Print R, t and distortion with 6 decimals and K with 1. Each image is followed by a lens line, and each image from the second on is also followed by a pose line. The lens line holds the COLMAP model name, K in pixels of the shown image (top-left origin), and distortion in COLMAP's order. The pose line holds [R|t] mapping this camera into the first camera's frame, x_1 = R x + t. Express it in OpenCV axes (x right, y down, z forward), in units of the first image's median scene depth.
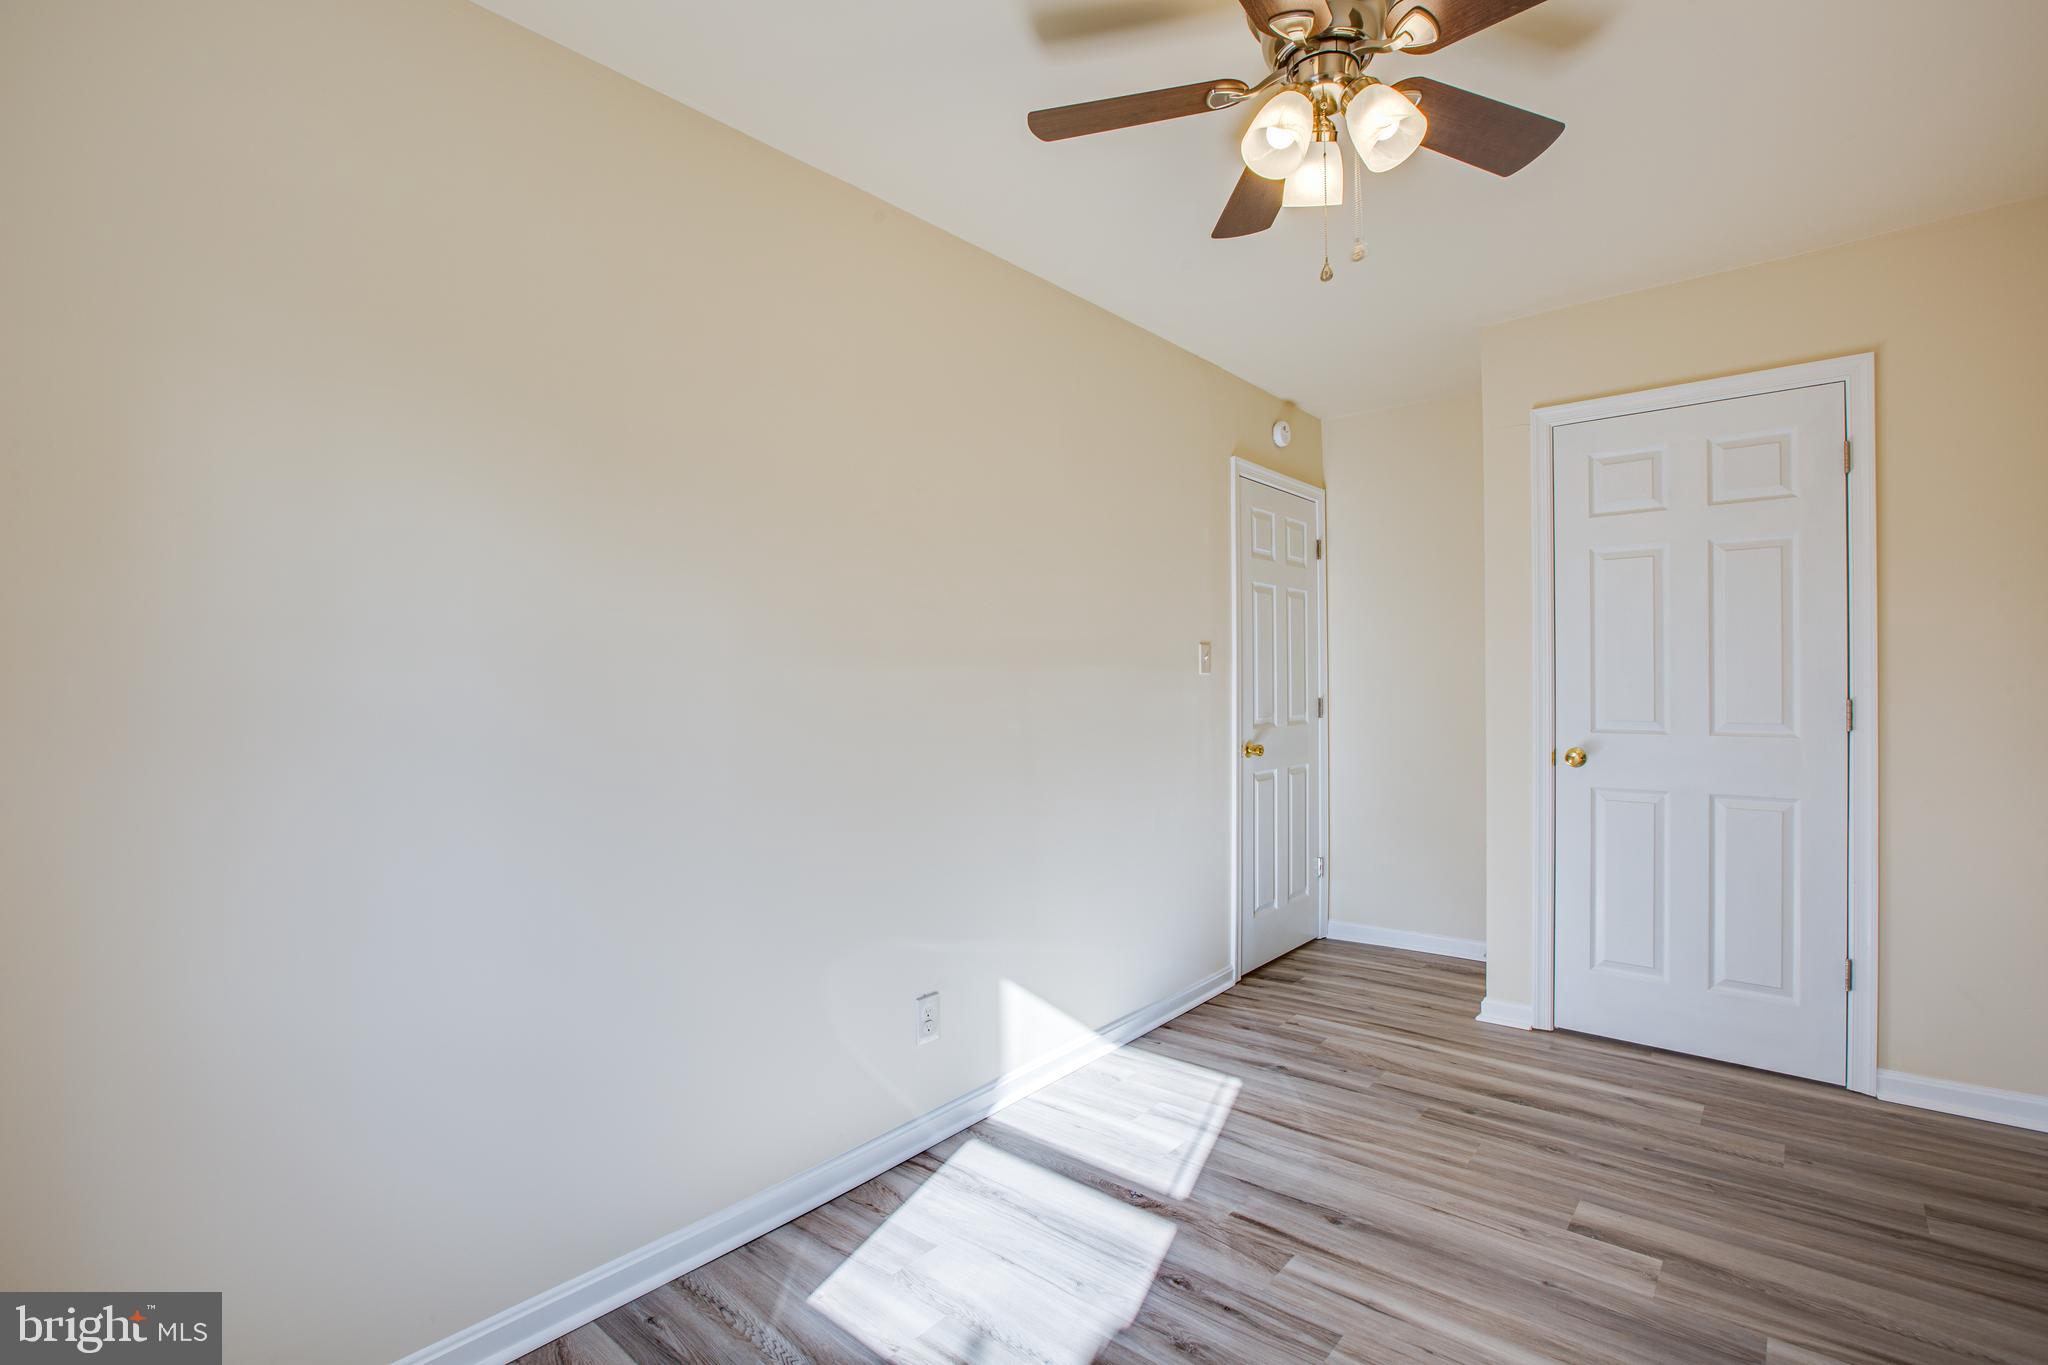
lens RADIAL K [[933.5, 0, 1019.7], [0, 933.5, 678.9], [0, 0, 1]] dist [-0.062204, 0.023158]
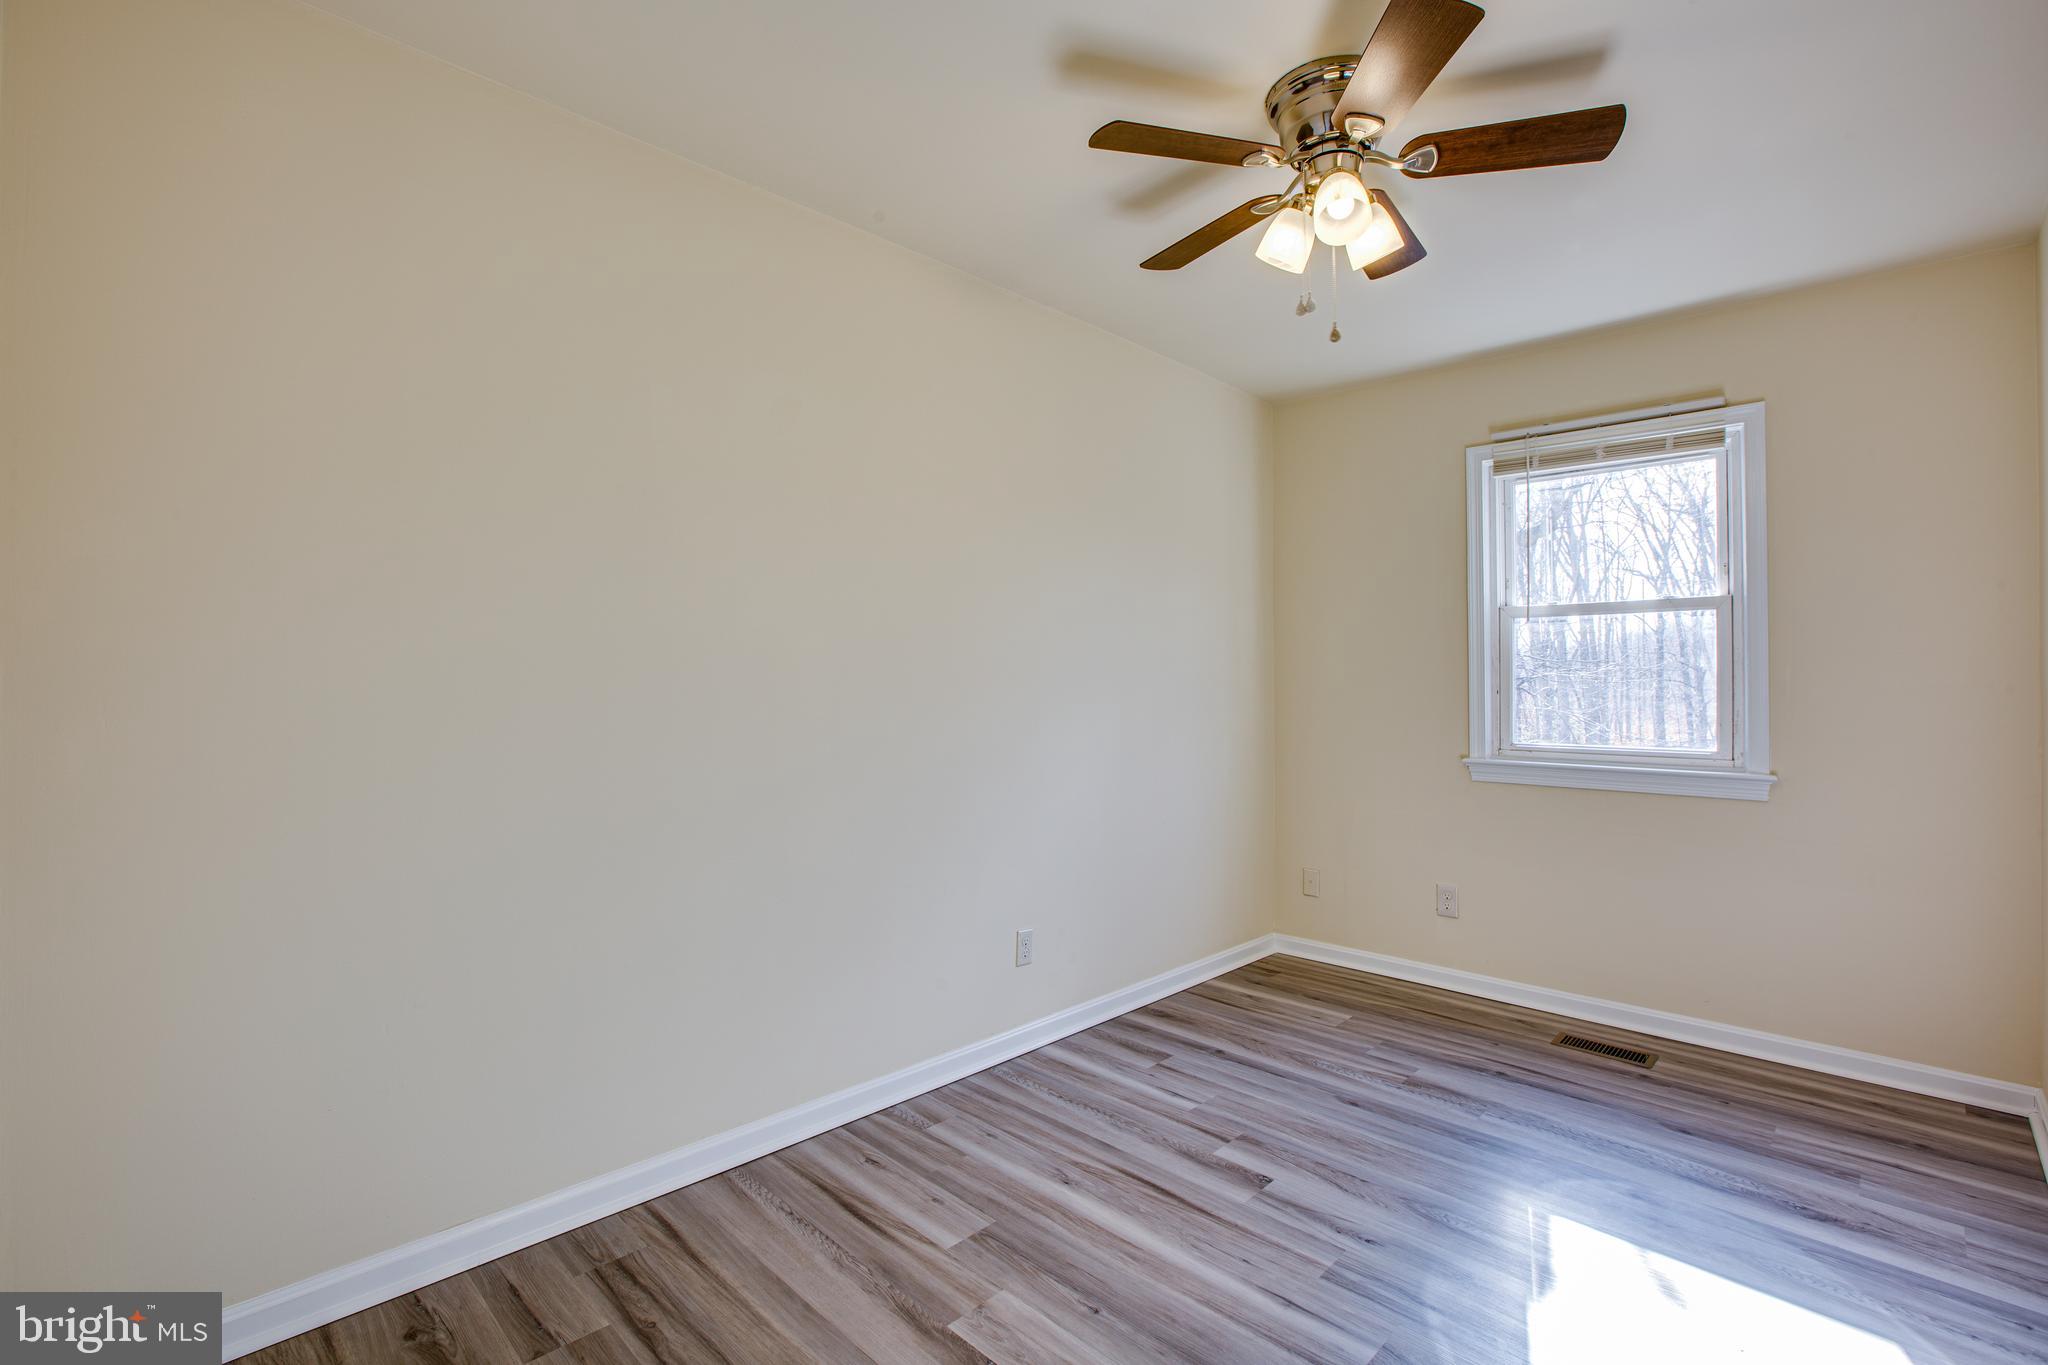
lens RADIAL K [[933.5, 0, 1019.7], [0, 933.5, 678.9], [0, 0, 1]] dist [-0.062204, 0.023158]
pose [[-0.998188, 0.006777, 0.059784, 0.622343], [0.006351, 0.999953, -0.007318, 0.006035], [-0.059831, -0.006925, -0.998185, 2.038897]]
